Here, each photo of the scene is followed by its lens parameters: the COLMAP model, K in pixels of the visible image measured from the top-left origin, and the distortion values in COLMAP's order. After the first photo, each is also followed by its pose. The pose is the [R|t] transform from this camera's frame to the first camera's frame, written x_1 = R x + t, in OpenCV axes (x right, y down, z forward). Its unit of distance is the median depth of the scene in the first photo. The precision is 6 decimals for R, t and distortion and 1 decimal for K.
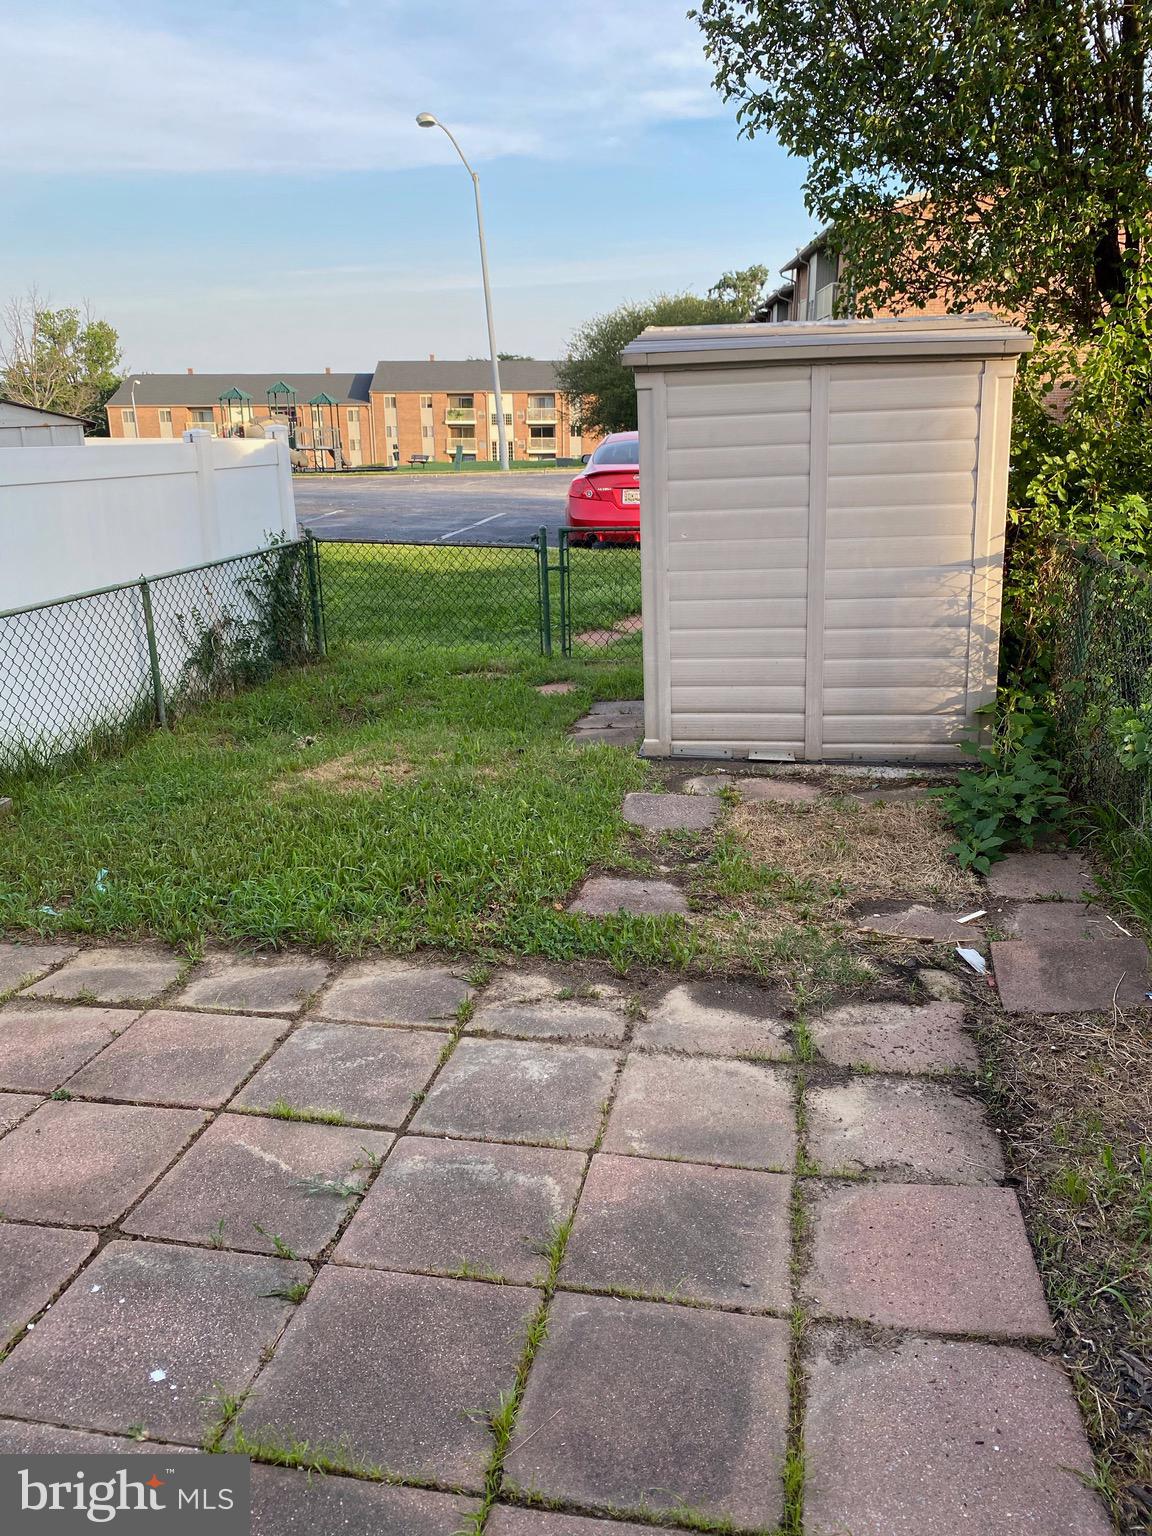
lens RADIAL K [[1181.9, 0, 572.2], [0, 1181.9, 754.4], [0, 0, 1]] dist [0.006181, -0.025268]
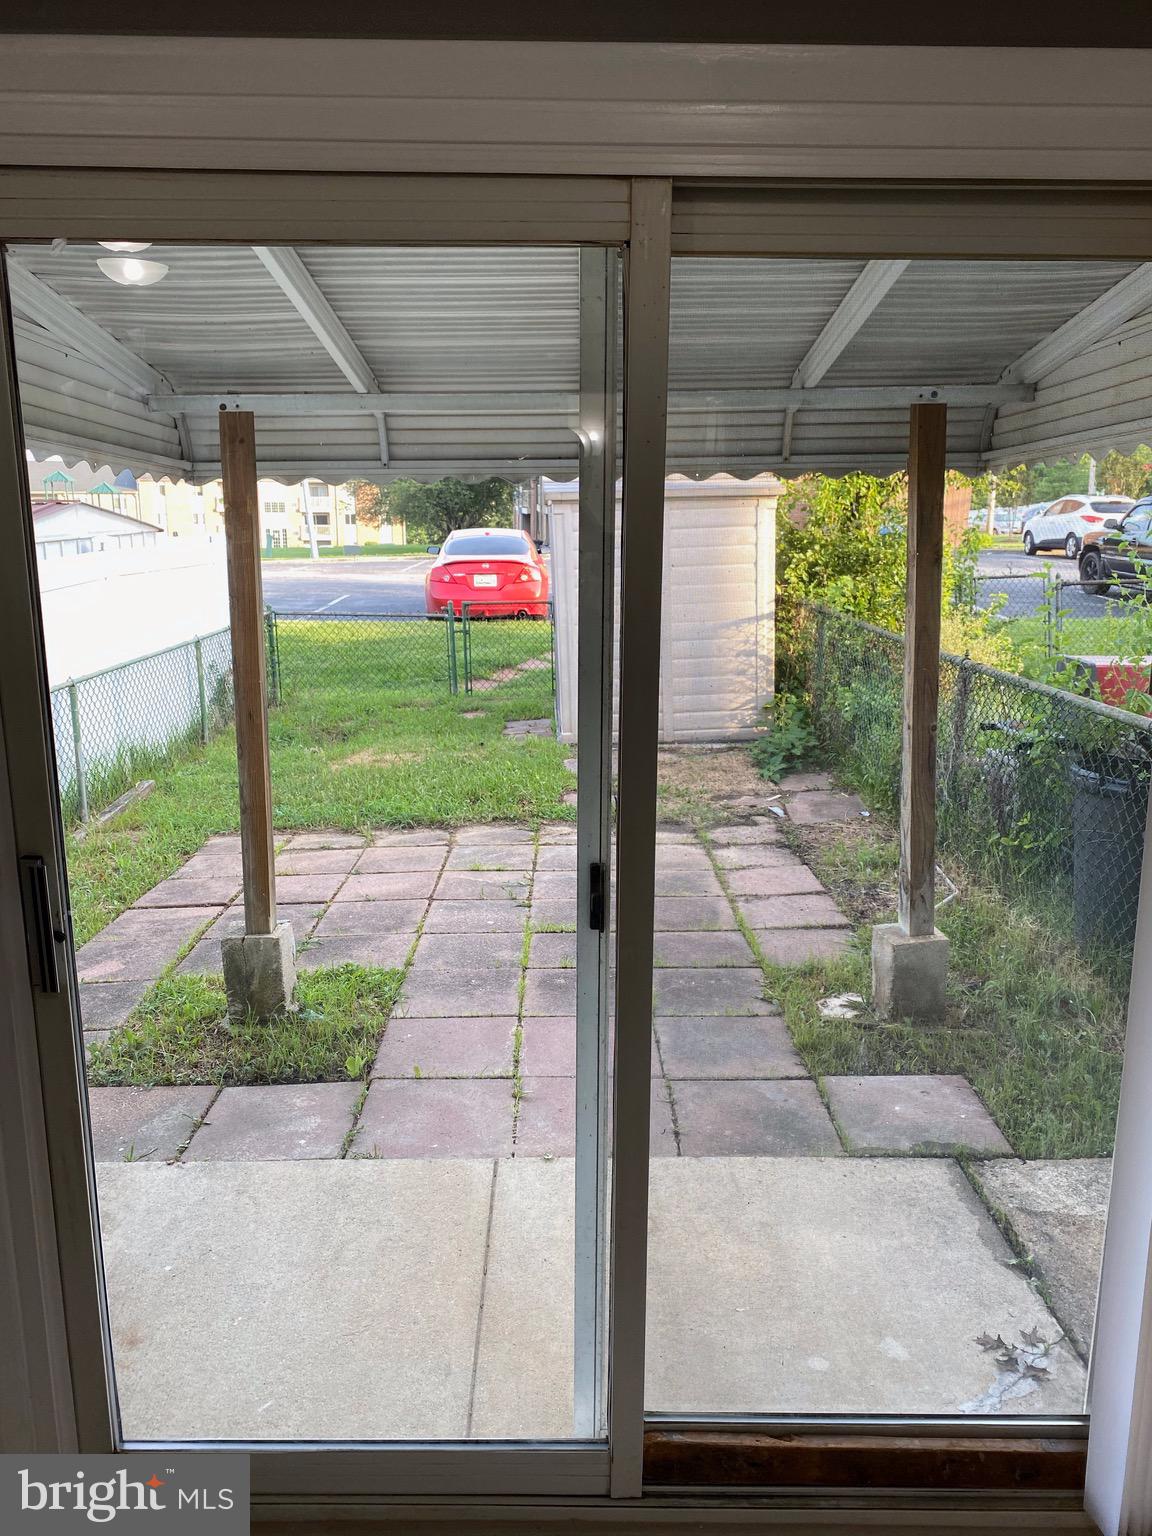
lens RADIAL K [[1181.9, 0, 573.3], [0, 1181.9, 777.7], [0, 0, 1]] dist [0.006181, -0.025268]
pose [[0.980625, -0.037217, 0.192328, -0.258510], [0.046951, 0.997823, -0.046303, 0.135980], [-0.190186, 0.054436, 0.980238, -0.604793]]
